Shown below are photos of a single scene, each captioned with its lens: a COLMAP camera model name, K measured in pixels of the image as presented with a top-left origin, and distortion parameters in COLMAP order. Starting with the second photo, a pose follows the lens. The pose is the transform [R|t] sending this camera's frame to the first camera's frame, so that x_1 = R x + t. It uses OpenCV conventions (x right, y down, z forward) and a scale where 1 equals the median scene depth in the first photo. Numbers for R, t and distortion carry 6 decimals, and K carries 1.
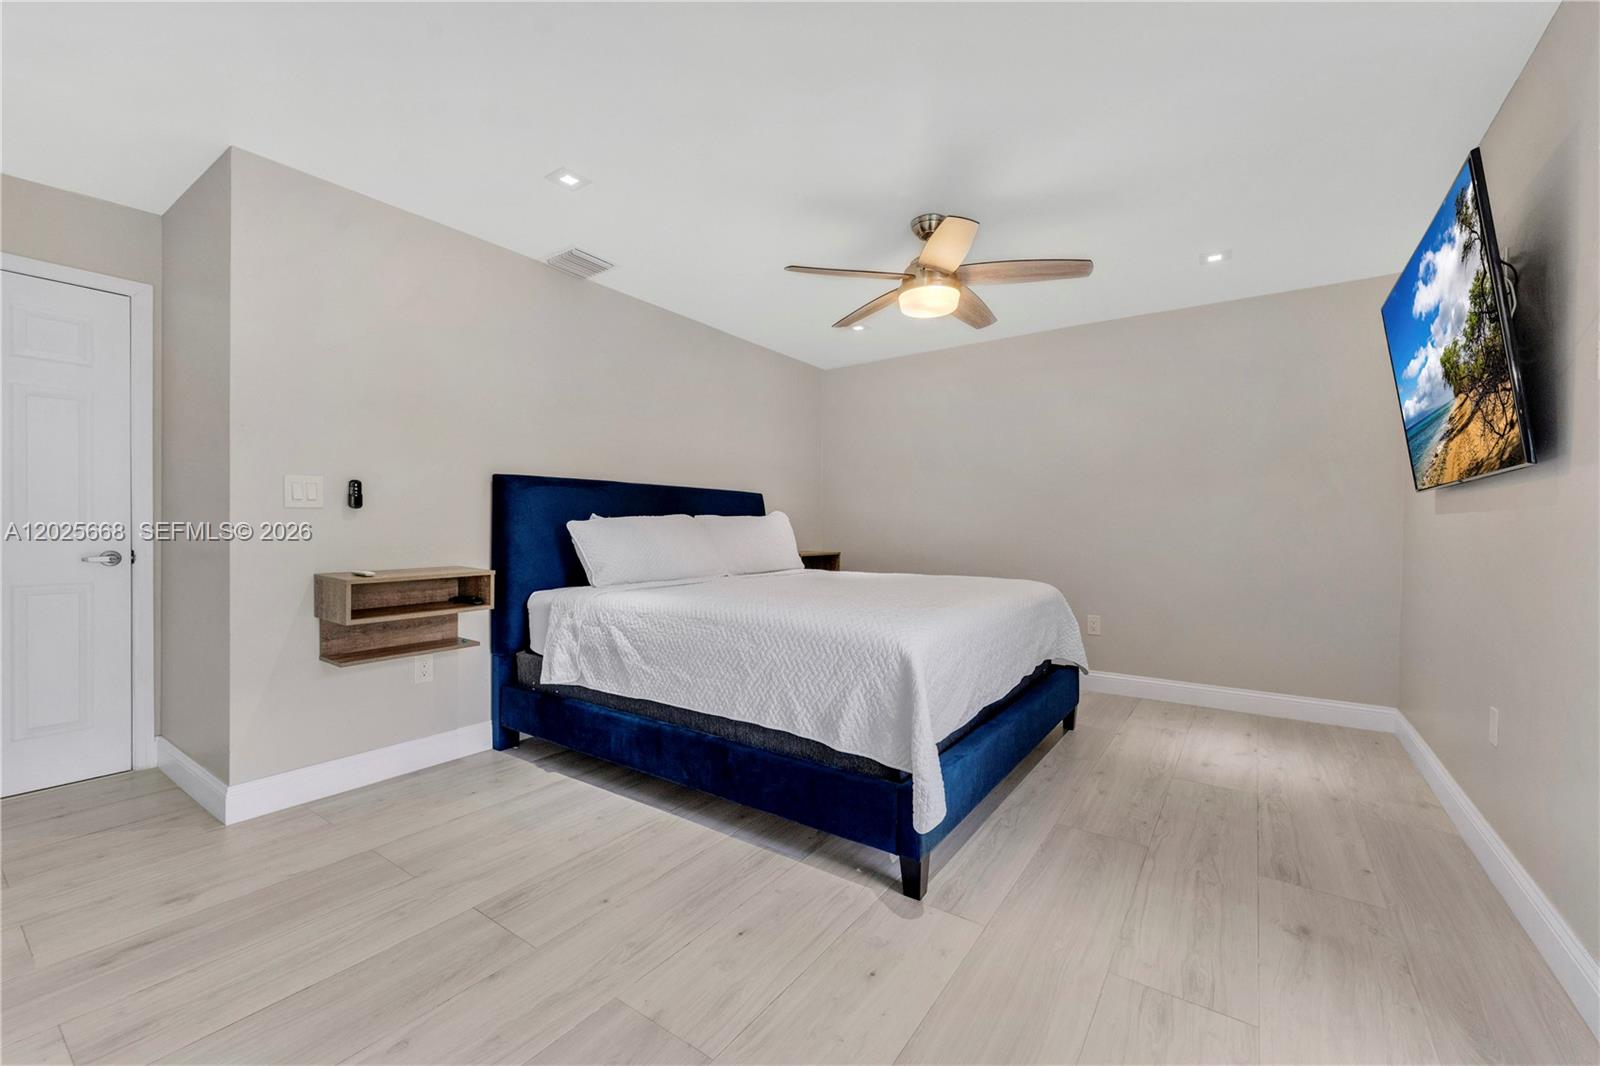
lens RADIAL K [[653.9, 0, 800.0], [0, 653.9, 533.0], [0, 0, 1]] dist [-0.000015, 0.000243]
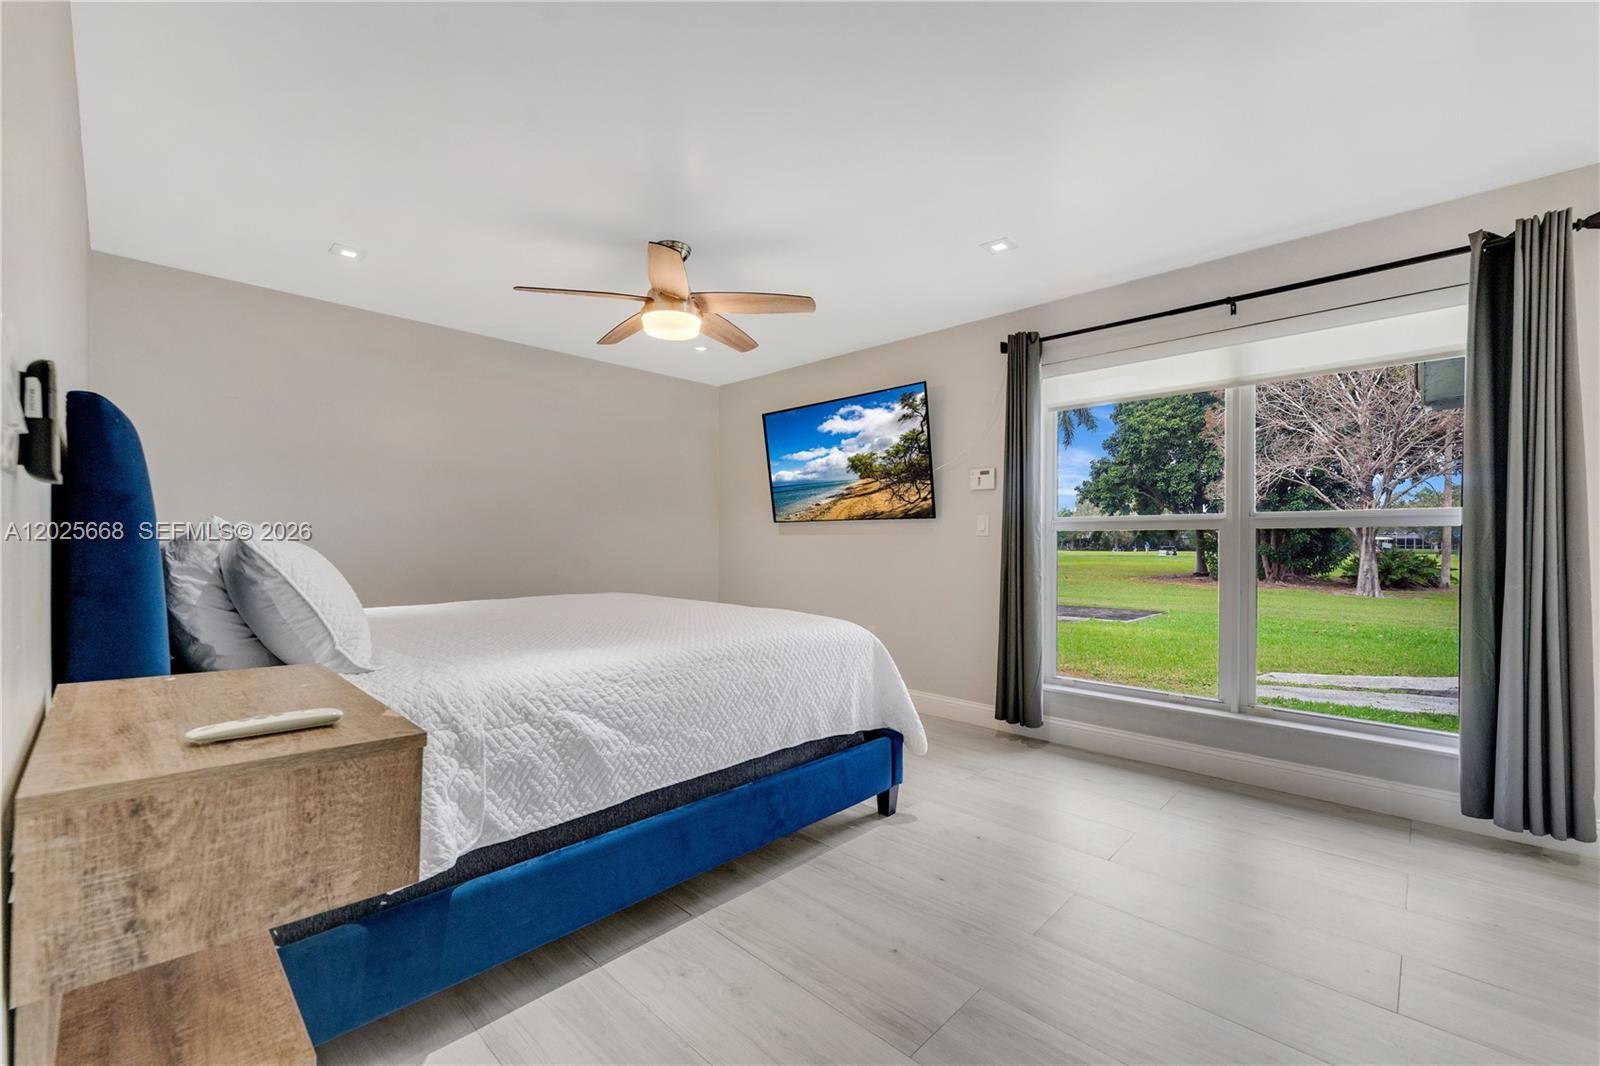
lens RADIAL K [[666.3, 0, 801.8], [0, 666.3, 540.6], [0, 0, 1]] dist [0.000880, 0.000218]
pose [[0.157266, -0.004348, 0.987547, -0.983668], [0.020188, 0.999796, 0.001187, -0.016553], [-0.987350, 0.019750, 0.157321, 0.763618]]
